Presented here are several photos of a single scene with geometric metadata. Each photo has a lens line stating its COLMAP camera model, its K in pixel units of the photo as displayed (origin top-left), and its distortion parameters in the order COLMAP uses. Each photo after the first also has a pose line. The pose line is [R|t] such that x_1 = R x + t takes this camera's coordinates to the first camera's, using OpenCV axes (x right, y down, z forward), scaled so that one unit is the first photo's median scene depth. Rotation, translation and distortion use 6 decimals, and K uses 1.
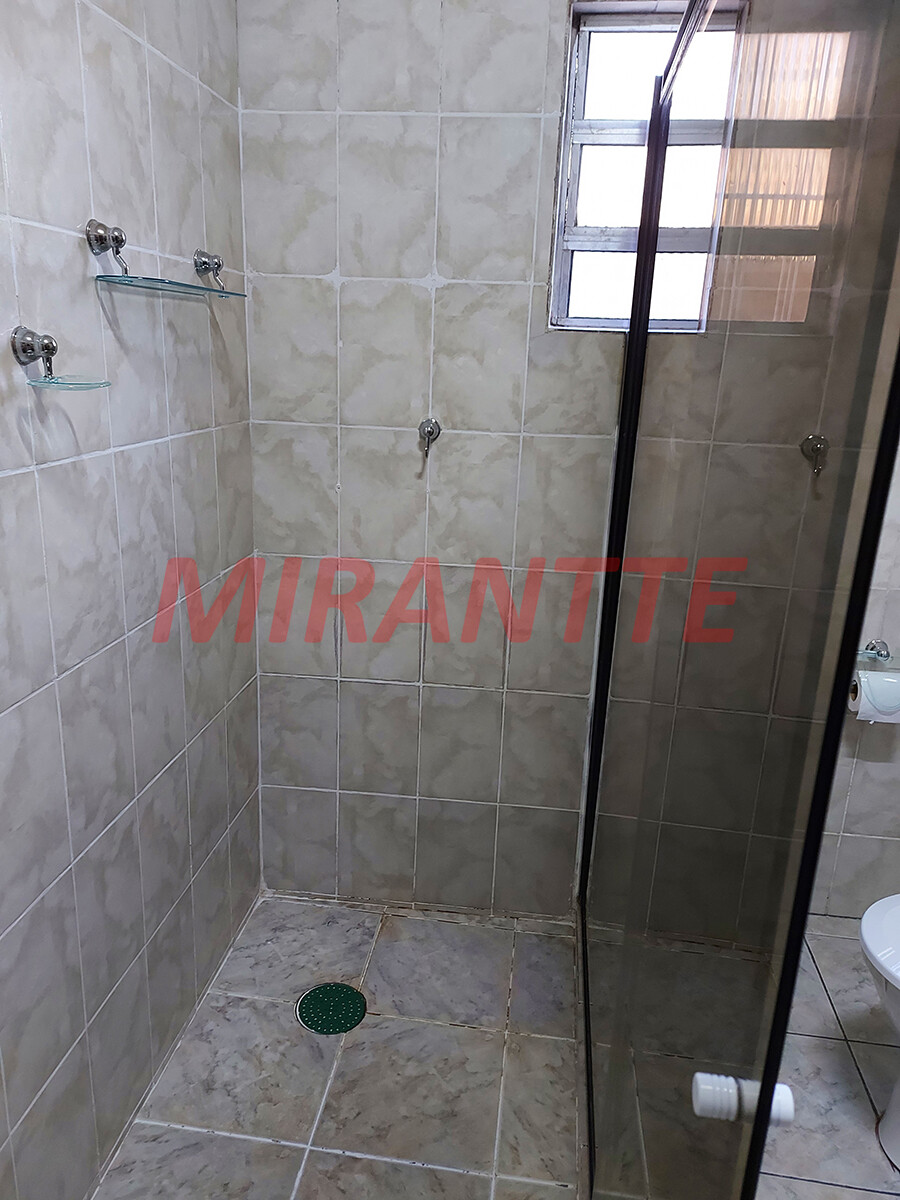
lens RADIAL K [[856.8, 0, 456.6], [0, 856.8, 602.4], [0, 0, 1]] dist [0.037191, -0.005617]
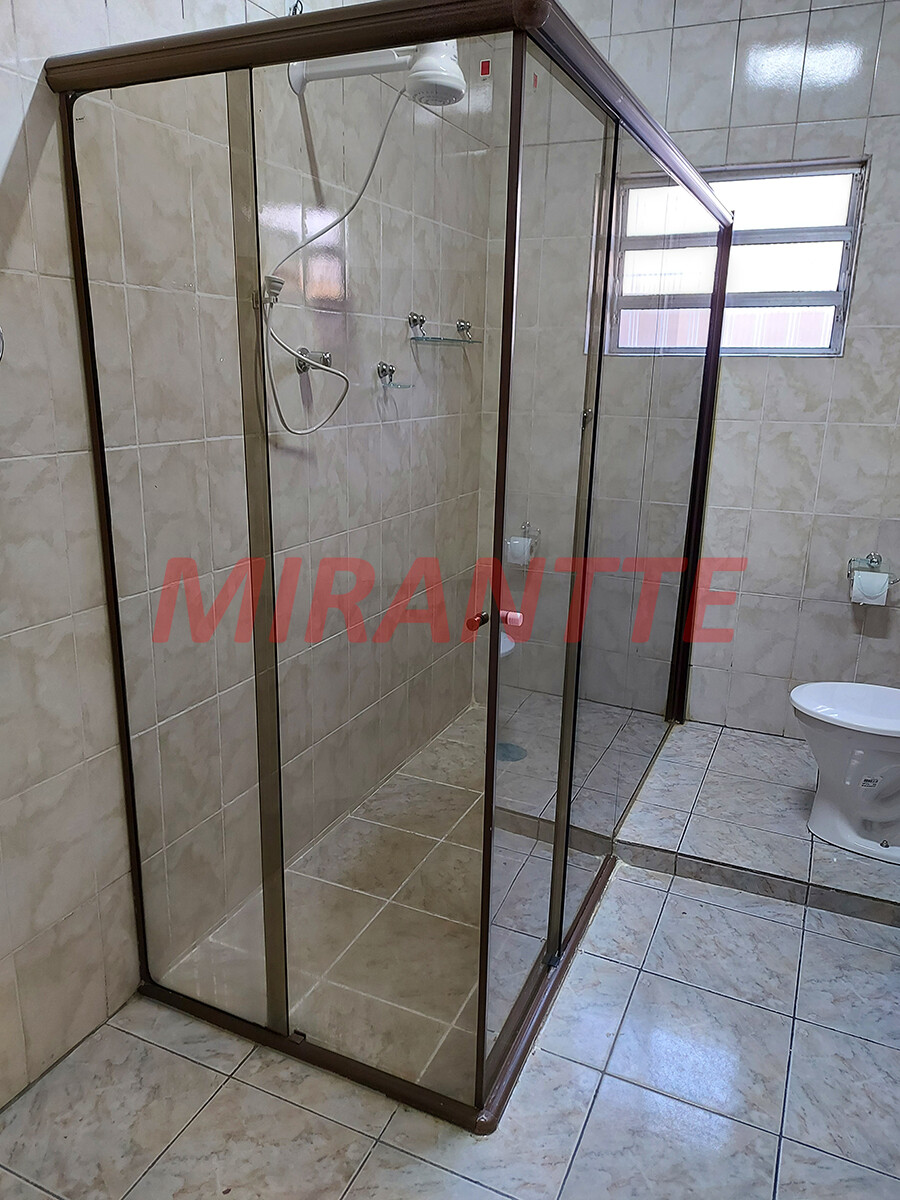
lens RADIAL K [[856.8, 0, 443.6], [0, 856.8, 598.2], [0, 0, 1]] dist [0.037191, -0.005617]
pose [[0.953341, 0.057855, -0.296301, 0.301334], [-0.068481, 0.997324, -0.025602, 0.289804], [0.294027, 0.044698, 0.954751, -0.898413]]
